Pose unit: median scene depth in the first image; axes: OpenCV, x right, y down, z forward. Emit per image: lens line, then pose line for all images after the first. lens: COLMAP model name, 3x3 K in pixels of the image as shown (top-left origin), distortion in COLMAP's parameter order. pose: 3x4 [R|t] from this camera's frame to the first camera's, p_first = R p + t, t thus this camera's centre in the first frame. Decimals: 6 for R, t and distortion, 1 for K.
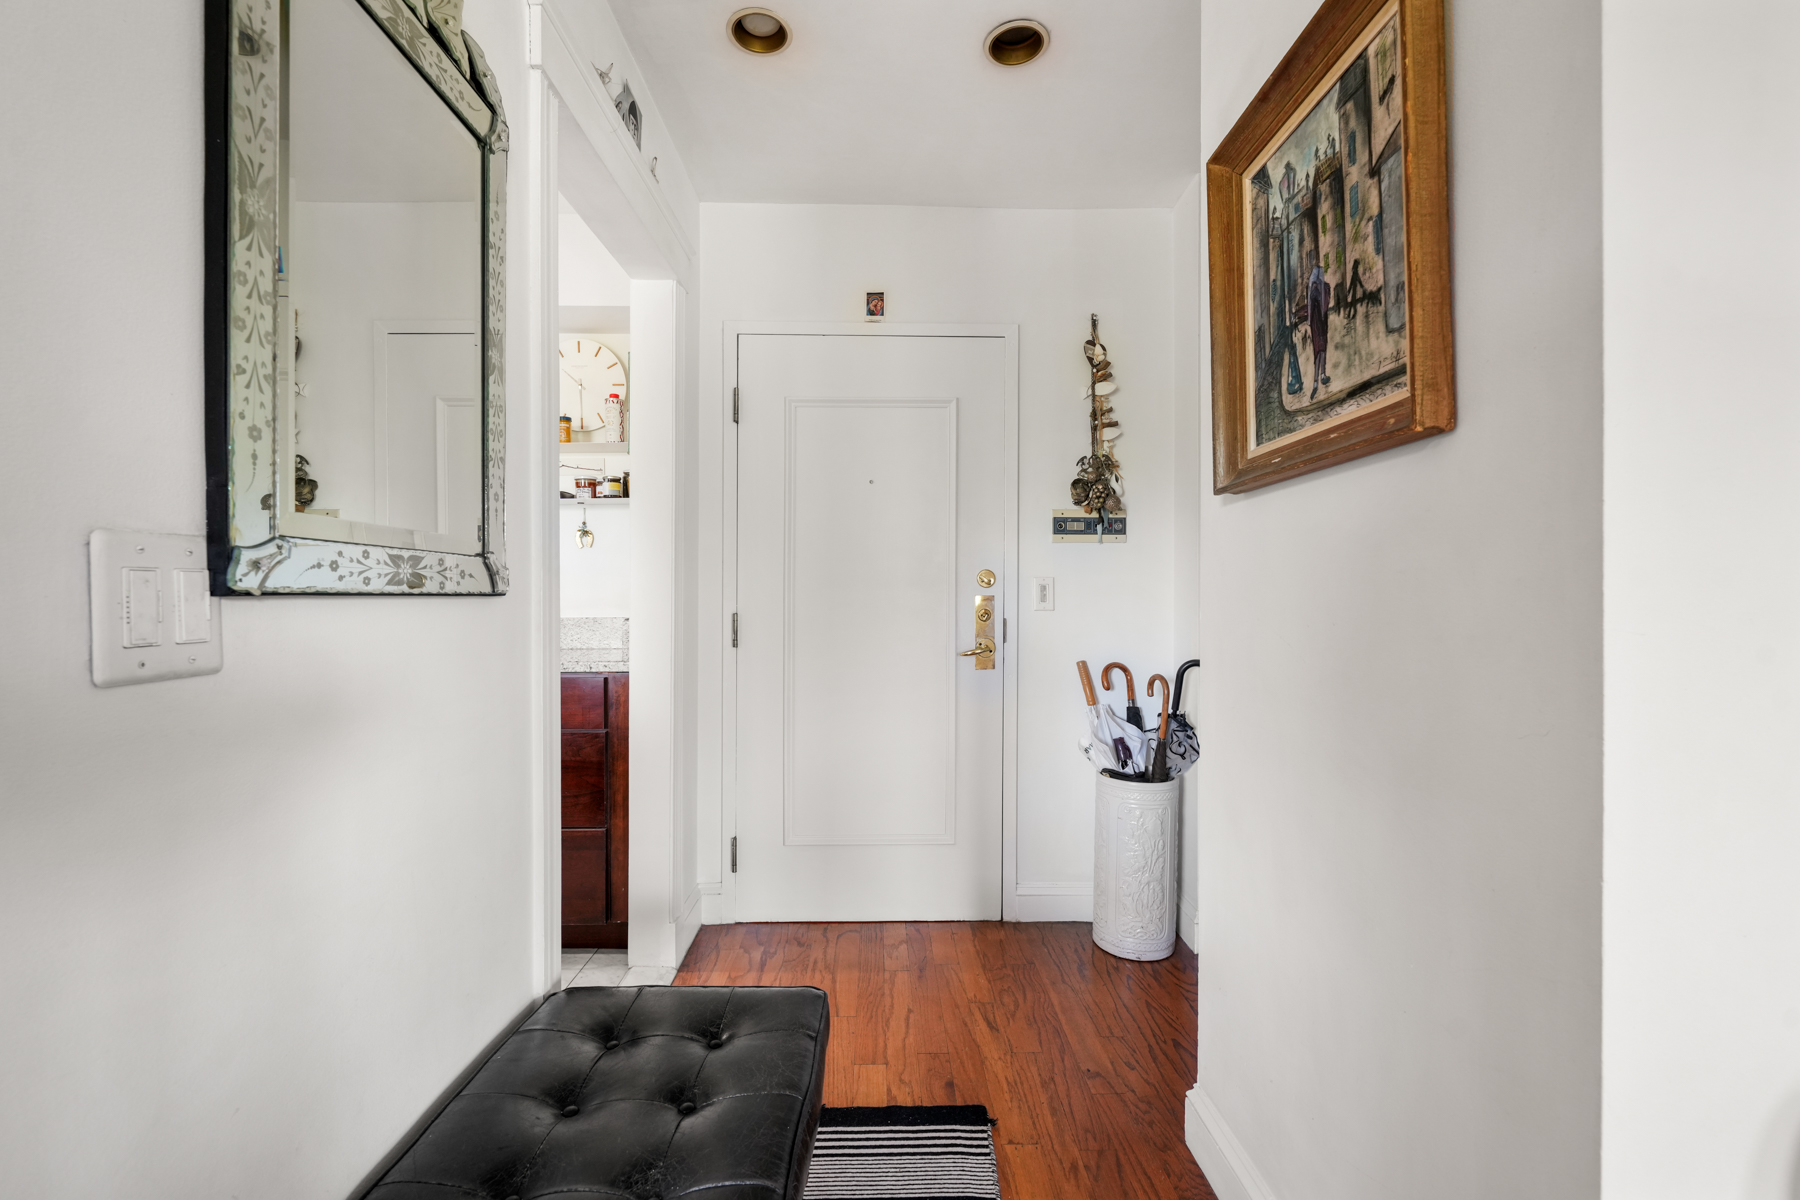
lens RADIAL K [[770.9, 0, 901.6], [0, 770.9, 594.6], [0, 0, 1]] dist [0.000283, -0.000233]
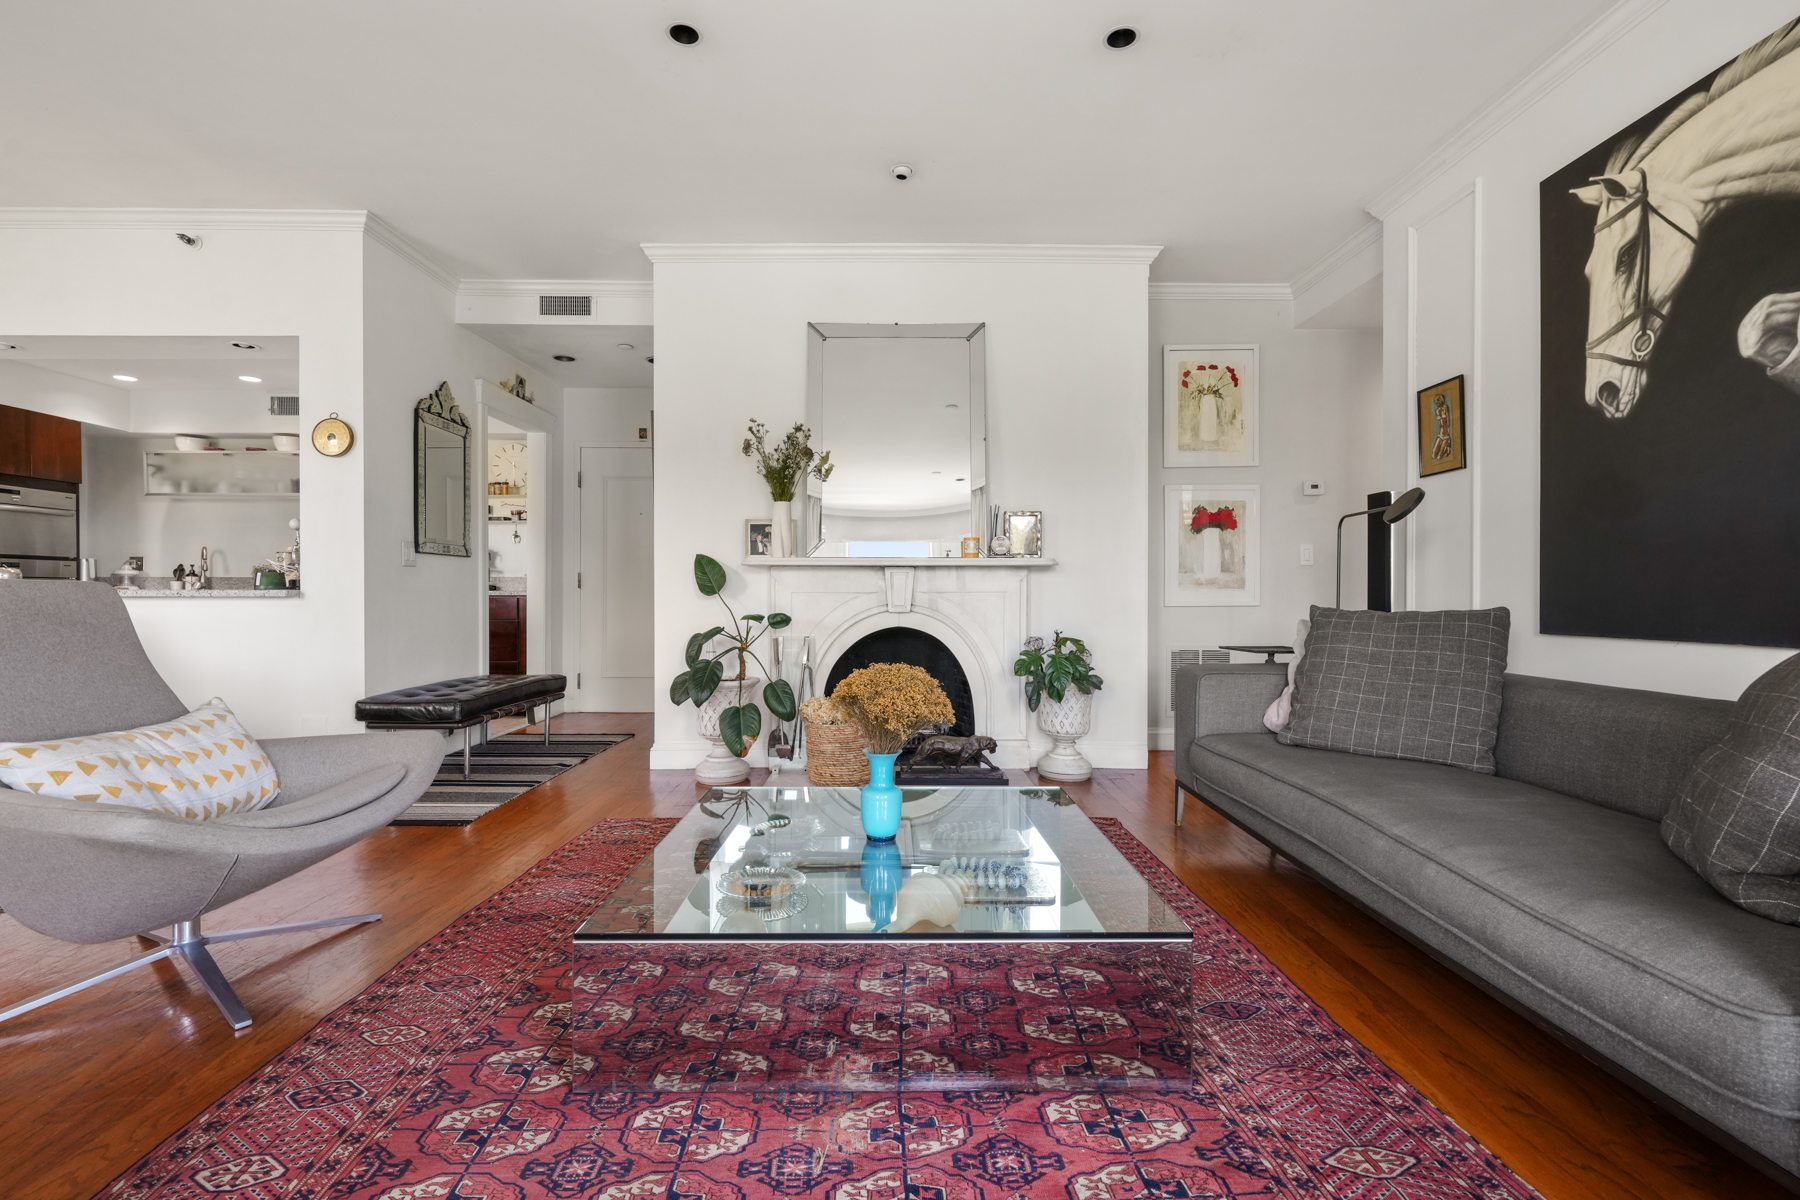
lens RADIAL K [[816.3, 0, 897.5], [0, 816.3, 597.8], [0, 0, 1]] dist [-0.000473, 0.000893]
pose [[0.999810, 0.002345, -0.019342, 1.606511], [-0.002229, 0.999979, 0.006004, 0.170088], [0.019355, -0.005960, 0.999795, -2.877976]]
